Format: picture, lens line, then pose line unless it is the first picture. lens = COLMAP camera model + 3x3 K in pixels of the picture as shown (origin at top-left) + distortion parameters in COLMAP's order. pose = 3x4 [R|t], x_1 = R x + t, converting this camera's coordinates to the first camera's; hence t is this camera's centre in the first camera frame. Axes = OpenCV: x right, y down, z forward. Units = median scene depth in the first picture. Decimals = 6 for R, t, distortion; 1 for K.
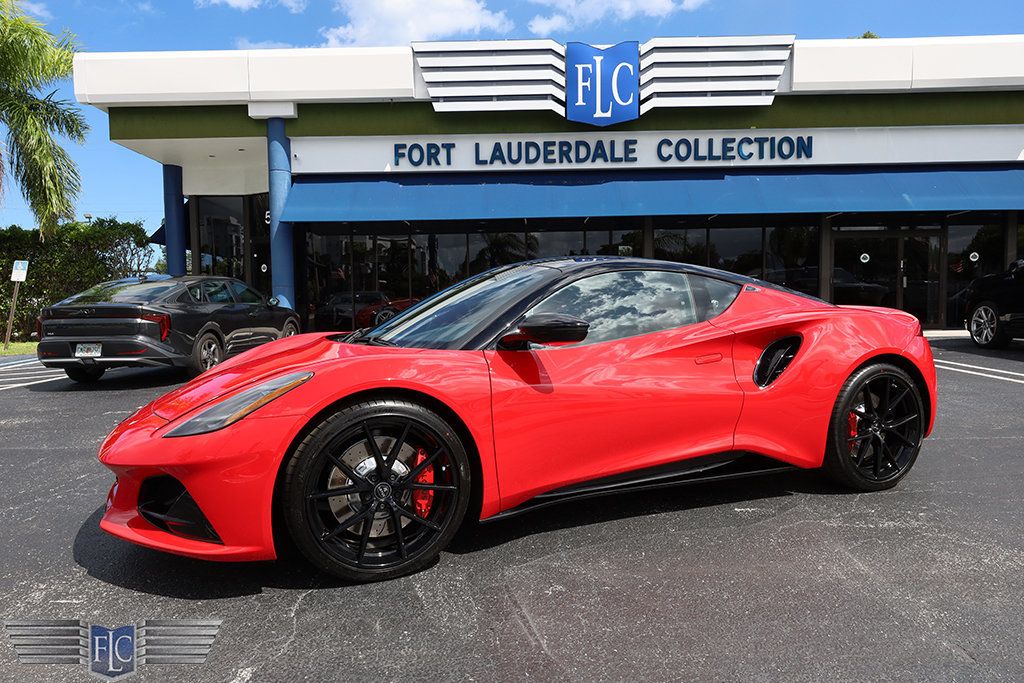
lens RADIAL K [[662.9, 0, 514.4], [0, 662.9, 343.4], [0, 0, 1]] dist [0.004662, -0.001211]
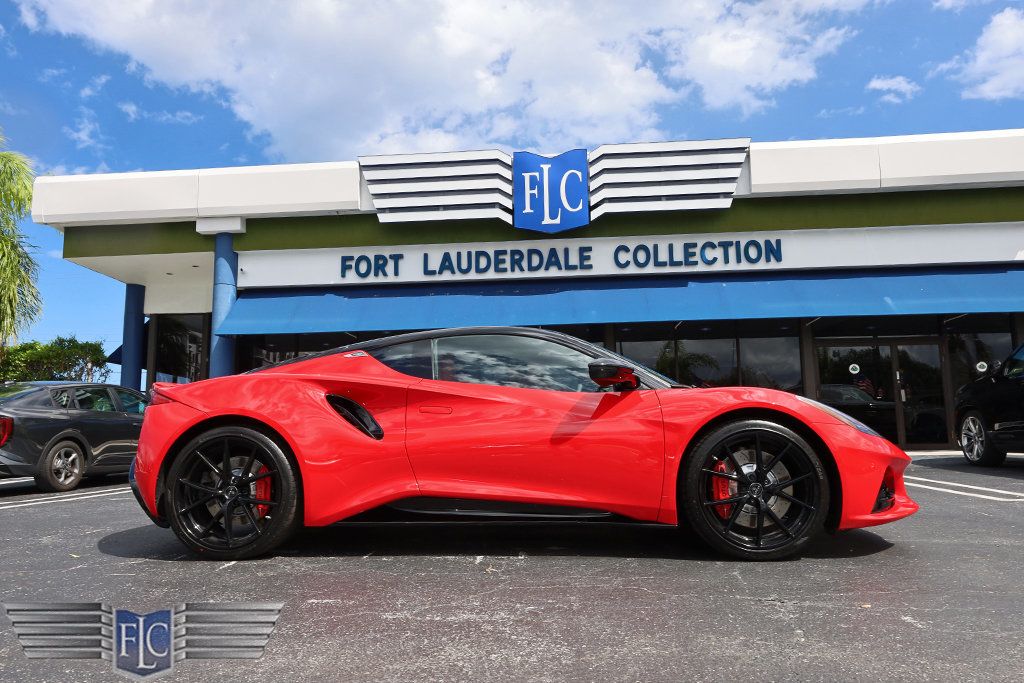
lens RADIAL K [[708.2, 0, 511.1], [0, 708.2, 343.4], [0, 0, 1]] dist [0.000794, -0.000302]
pose [[0.997476, -0.010832, -0.070173, 0.139097], [-0.002966, 0.981075, -0.193607, 0.024441], [0.070942, 0.193327, 0.978566, 0.029681]]
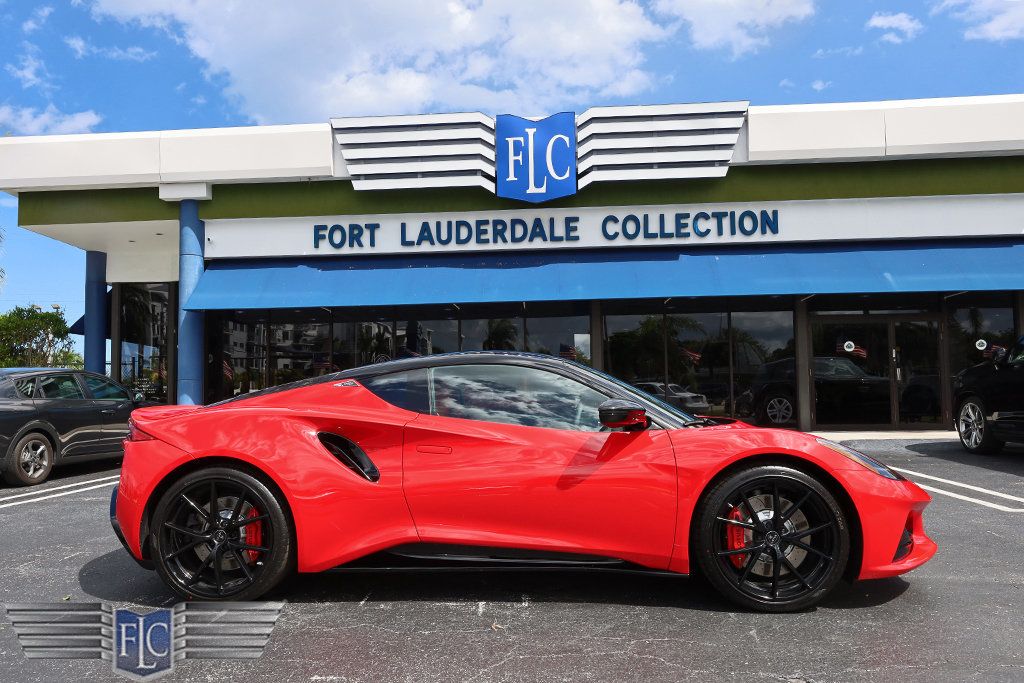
lens RADIAL K [[732.2, 0, 492.9], [0, 732.2, 356.0], [0, 0, 1]] dist [0.001572, 0.000011]
pose [[0.998067, -0.003501, -0.062042, 0.129424], [-0.003794, 0.993115, -0.117081, -0.003317], [0.062025, 0.117090, 0.991183, 0.032571]]
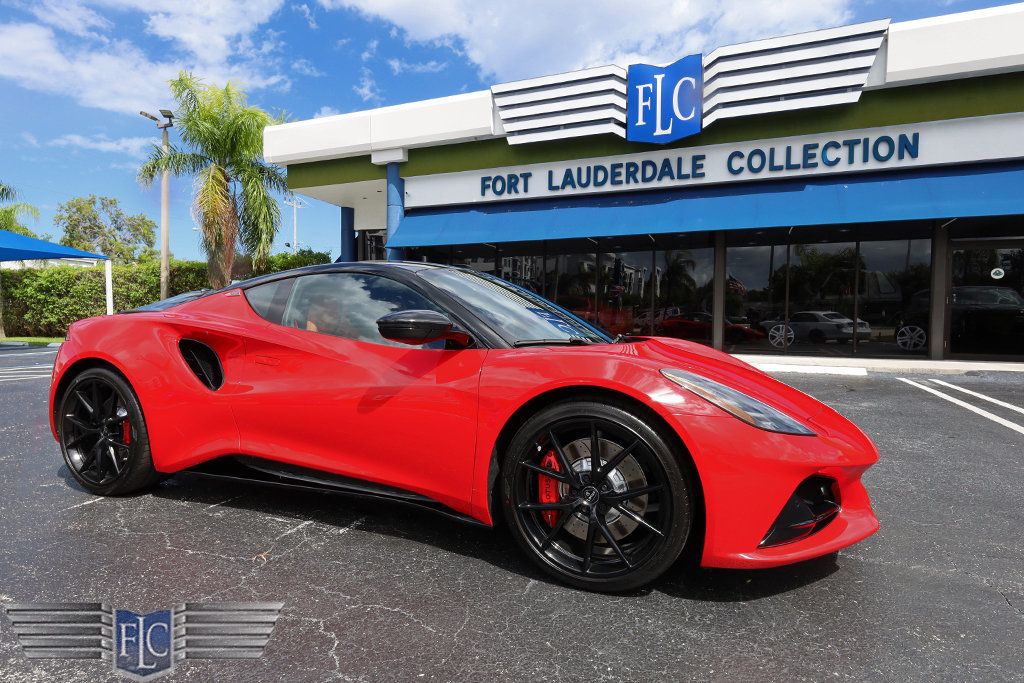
lens RADIAL K [[557.2, 0, 512.0], [0, 557.2, 341.5], [0, 0, 1]] dist [0.001843, 0.000248]
pose [[0.928999, 0.036260, -0.368301, 0.232836], [-0.044333, 0.998926, -0.013479, -0.008212], [0.367416, 0.028850, 0.929609, 0.139620]]
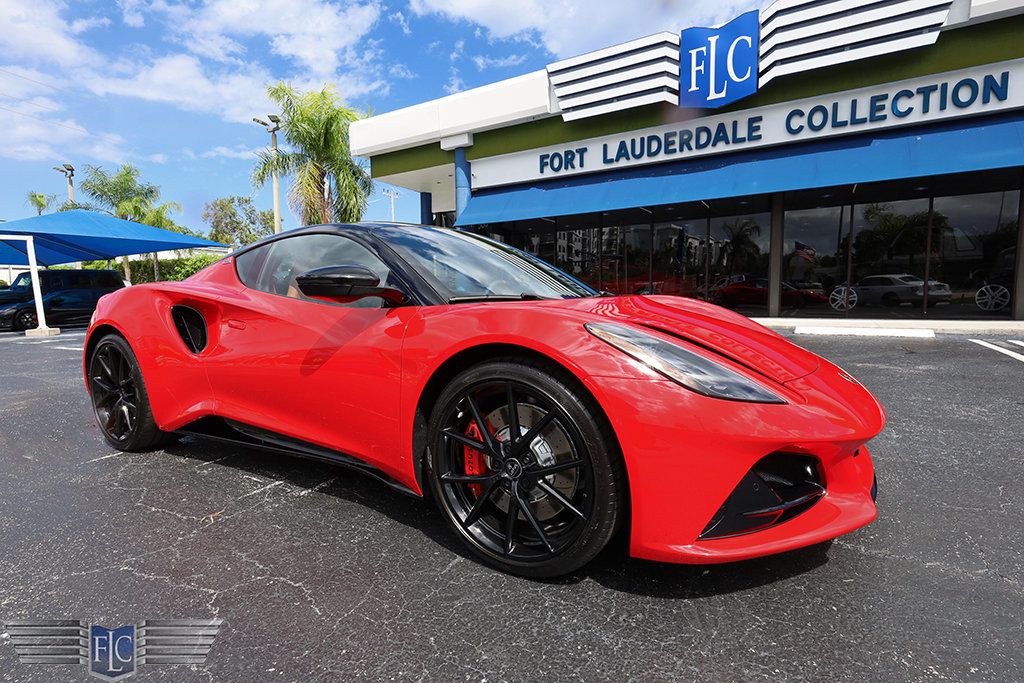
lens RADIAL K [[500.1, 0, 514.2], [0, 500.1, 342.0], [0, 0, 1]] dist [0.002637, 0.000199]
pose [[0.864022, 0.049646, -0.501001, 0.254266], [-0.027994, 0.998324, 0.050649, -0.006161], [0.502676, -0.029737, 0.863963, 0.181314]]
